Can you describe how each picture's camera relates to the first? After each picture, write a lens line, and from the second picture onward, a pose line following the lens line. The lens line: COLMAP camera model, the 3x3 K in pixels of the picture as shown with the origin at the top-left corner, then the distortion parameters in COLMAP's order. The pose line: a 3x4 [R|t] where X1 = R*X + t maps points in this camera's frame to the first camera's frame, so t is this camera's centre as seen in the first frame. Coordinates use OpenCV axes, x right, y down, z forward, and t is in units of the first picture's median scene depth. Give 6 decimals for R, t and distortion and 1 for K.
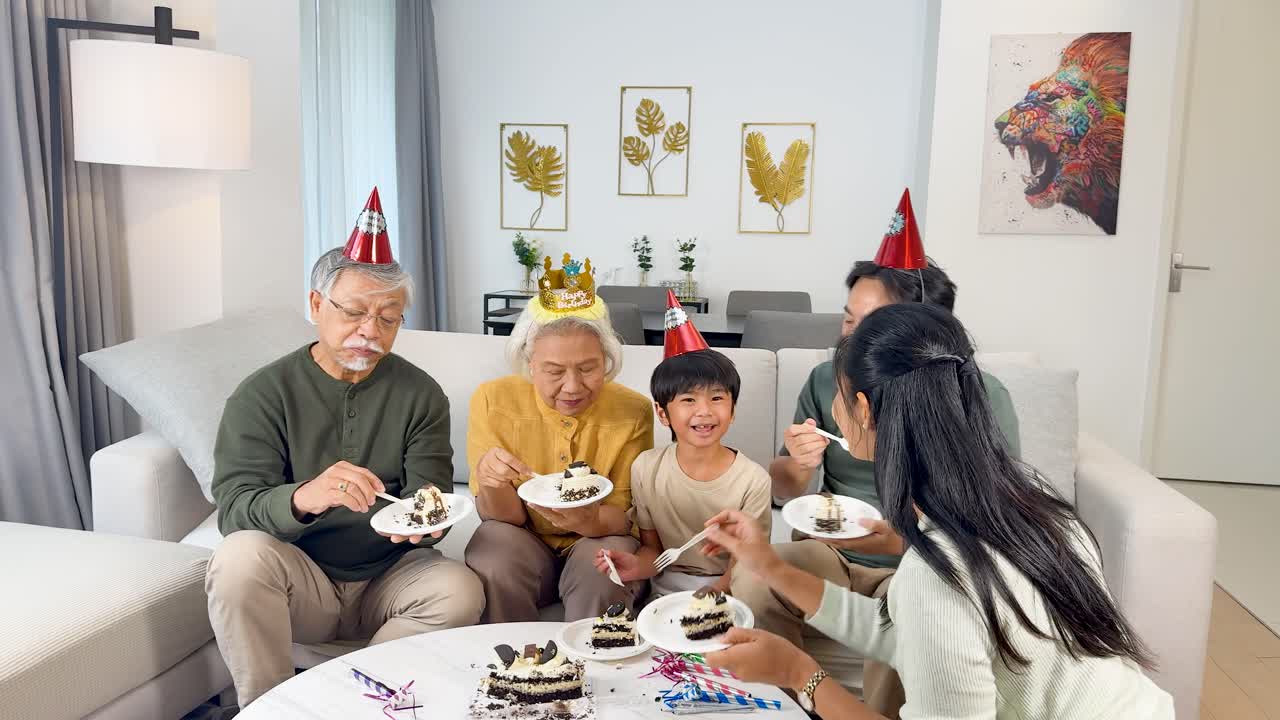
lens RADIAL K [[970.8, 0, 637.7], [0, 970.8, 359.6], [0, 0, 1]] dist [0.152142, -0.287693]
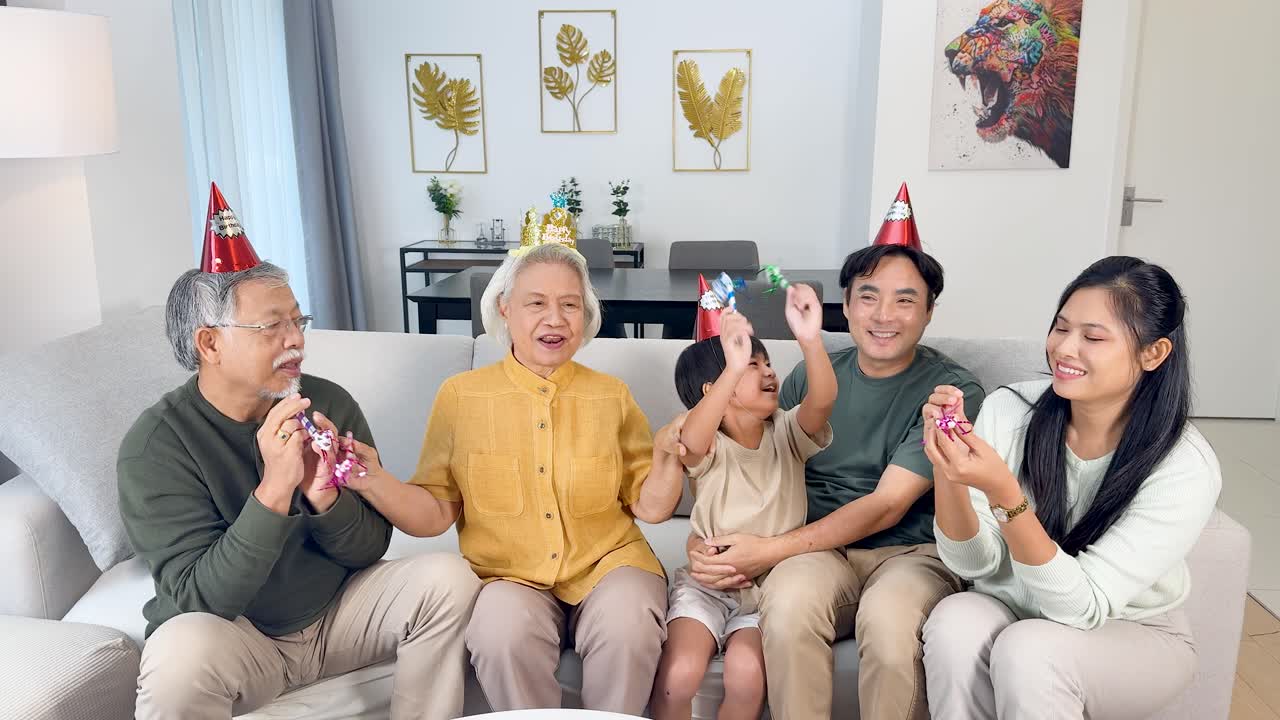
lens RADIAL K [[974.8, 0, 642.5], [0, 974.8, 359.6], [0, 0, 1]] dist [0.168626, -0.323121]
pose [[0.995110, -0.046281, 0.087254, -0.018680], [0.038497, 0.995298, 0.088882, -0.040681], [-0.090957, -0.085089, 0.992213, 0.062674]]
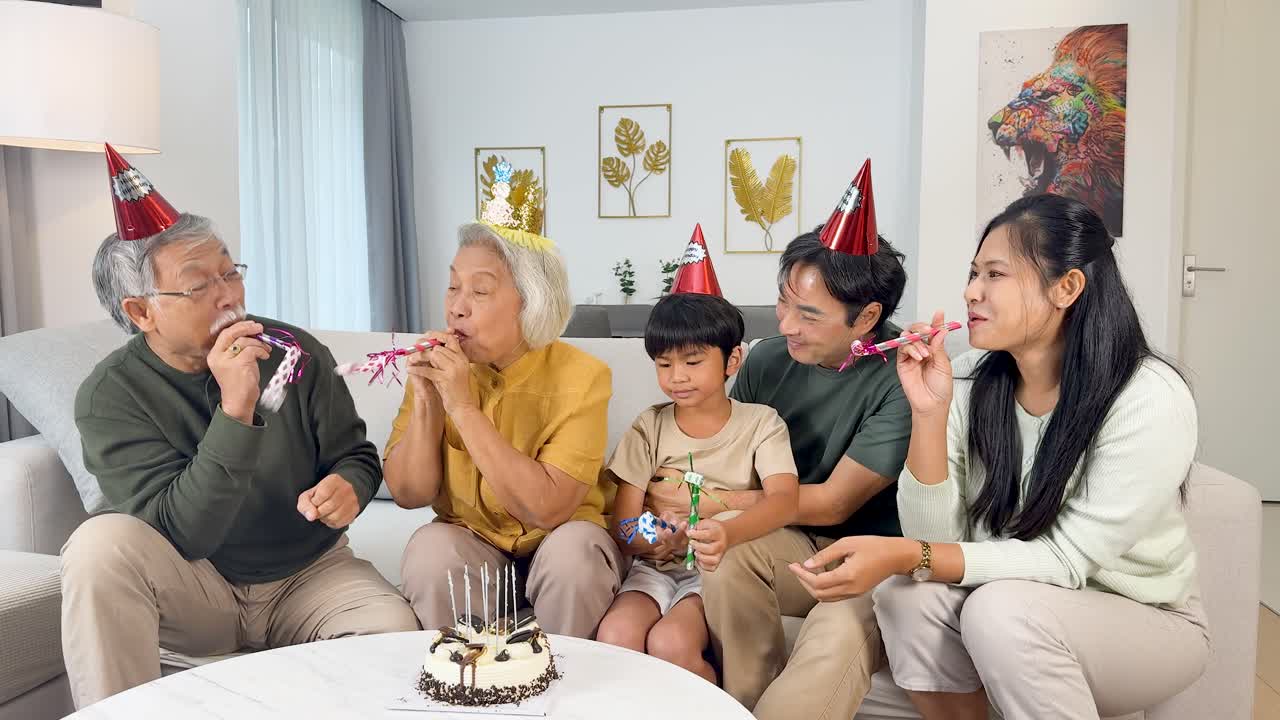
lens RADIAL K [[970.8, 0, 637.7], [0, 970.8, 359.6], [0, 0, 1]] dist [0.152142, -0.287693]
pose [[0.999734, -0.021725, -0.007760, 0.027074], [0.021182, 0.997711, -0.064215, 0.037882], [0.009137, 0.064034, 0.997906, 0.063772]]
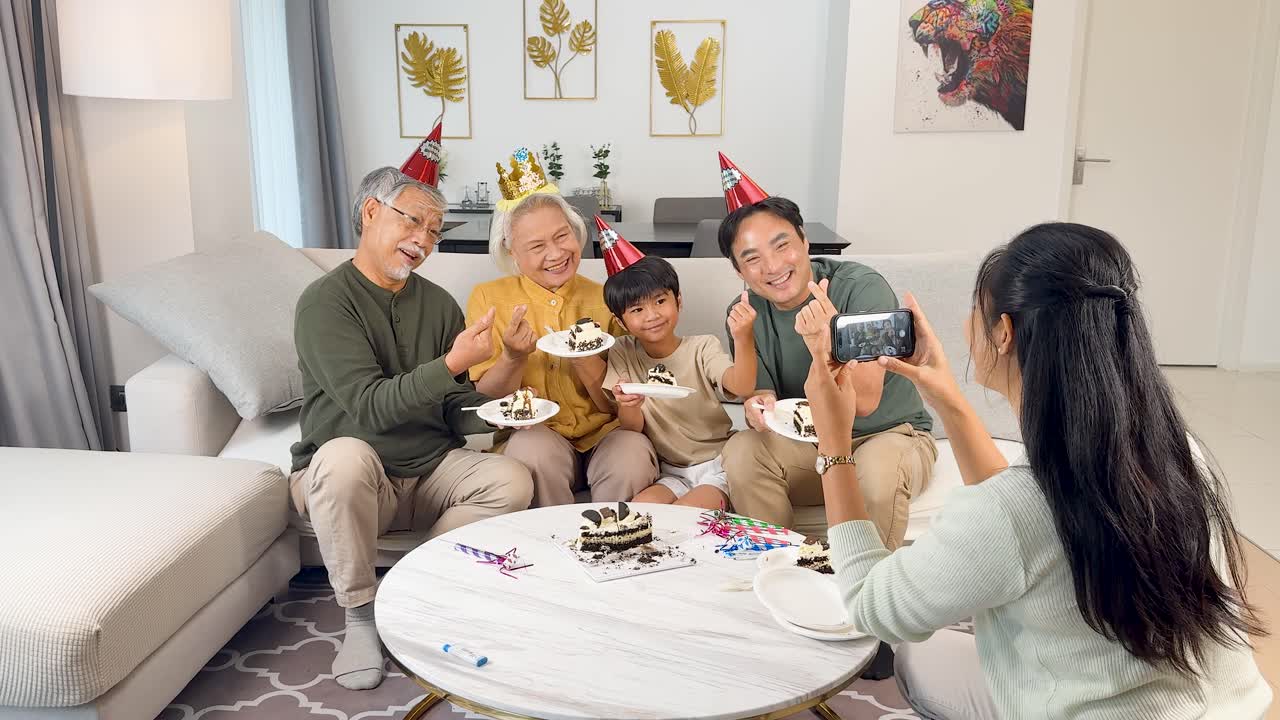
lens RADIAL K [[1058.8, 0, 592.4], [0, 1058.8, 356.9], [0, 0, 1]] dist [0.174725, -0.353076]
pose [[0.994114, -0.045597, 0.098277, -0.080244], [0.037371, 0.995767, 0.083977, -0.002288], [-0.101691, -0.079810, 0.991610, -0.084717]]
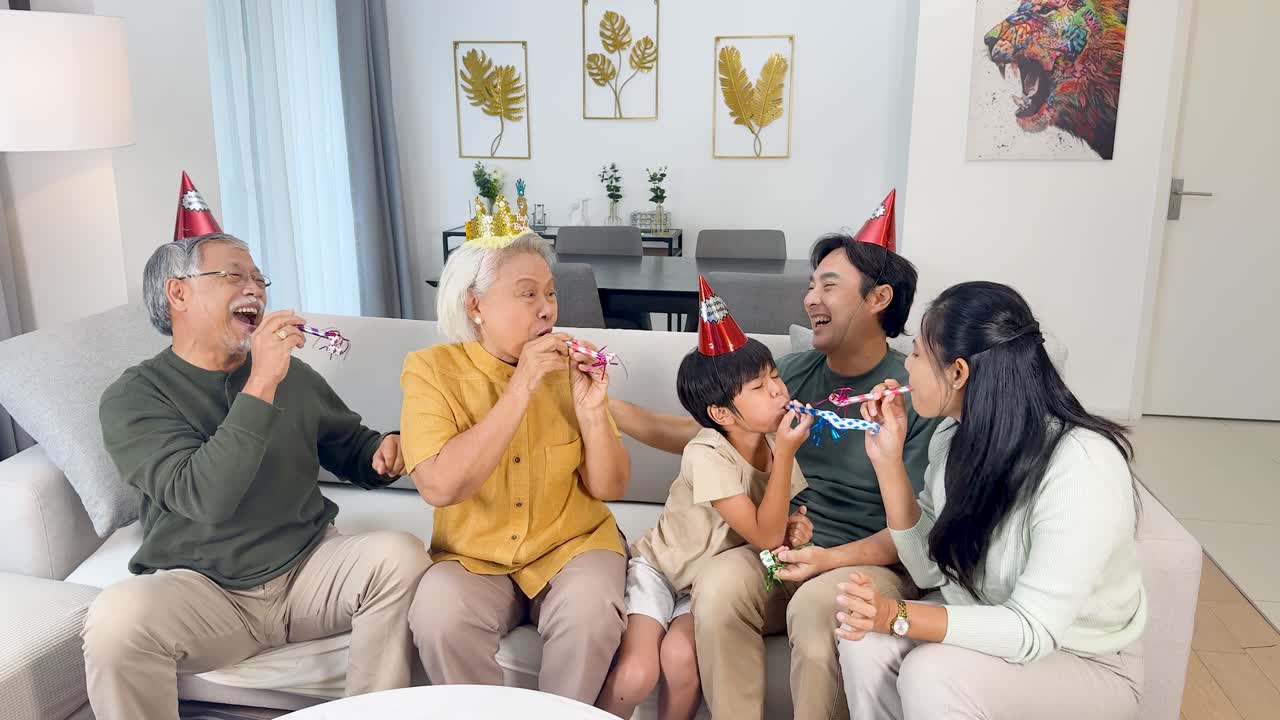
lens RADIAL K [[980.5, 0, 640.0], [0, 980.5, 360.0], [0, 0, 1]] dist [0.148096, -0.245486]
pose [[0.999736, -0.022862, 0.002451, 0.030984], [0.022470, 0.994040, 0.106679, -0.046431], [-0.004875, -0.106596, 0.994290, 0.044093]]
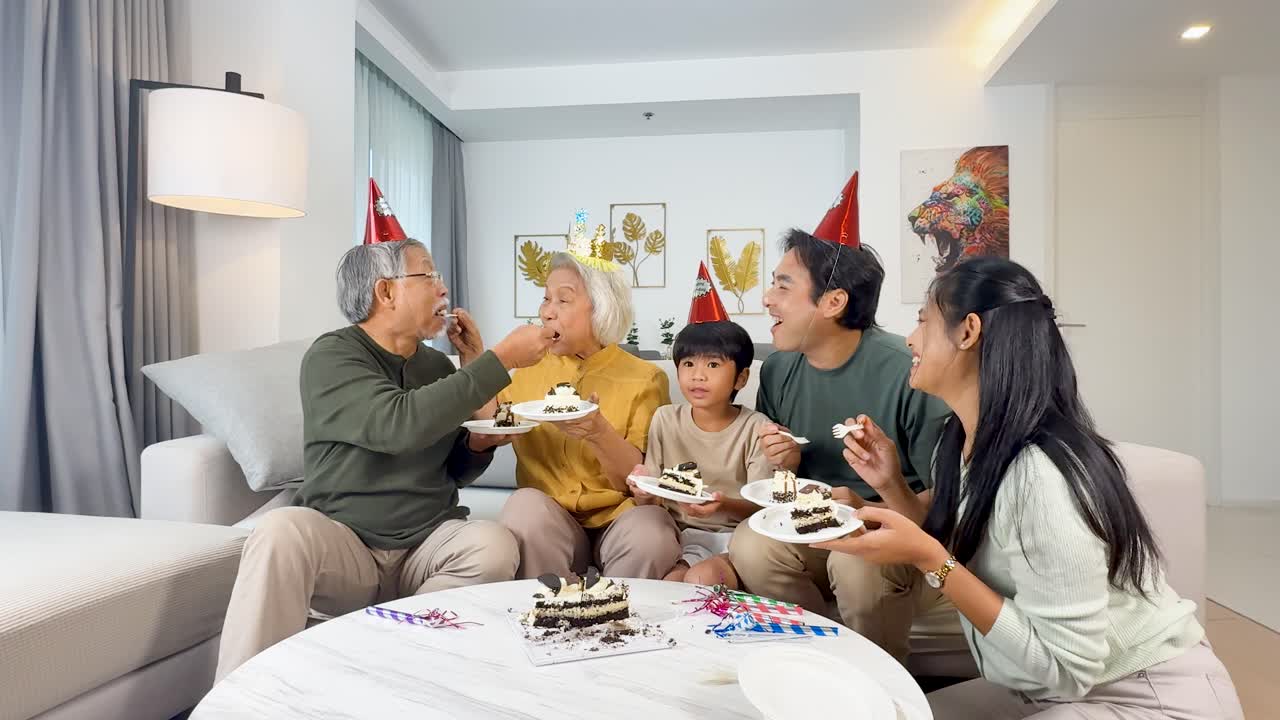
lens RADIAL K [[745.9, 0, 640.0], [0, 745.9, 360.0], [0, 0, 1]] dist [0.004728, 0.001548]
pose [[0.999049, -0.021841, 0.037734, -0.022421], [0.026626, 0.990977, -0.131360, 0.056841], [-0.034524, 0.132240, 0.990616, 0.080310]]
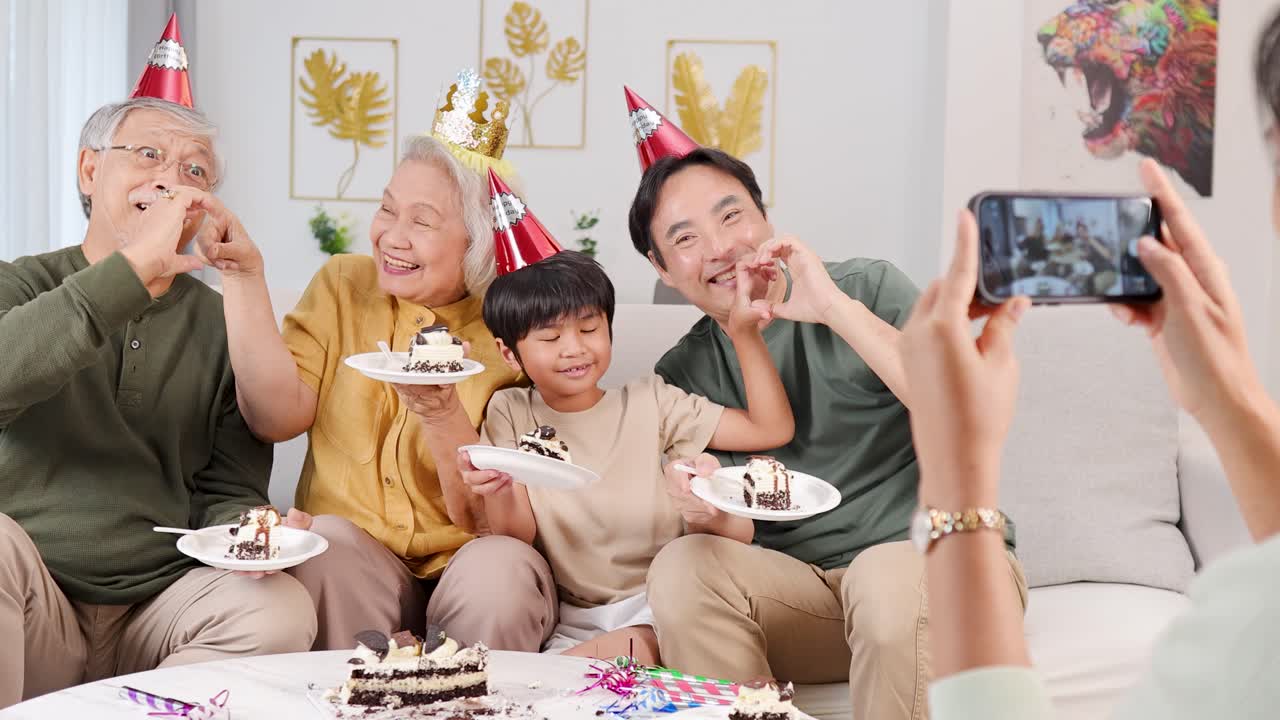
lens RADIAL K [[1549.6, 0, 640.0], [0, 1549.6, 360.0], [0, 0, 1]] dist [0.021500, -0.001198]
pose [[0.994891, -0.003810, 0.100879, -0.019517], [0.011502, 0.997058, -0.075785, 0.059487], [-0.100294, 0.076558, 0.992008, -0.018777]]
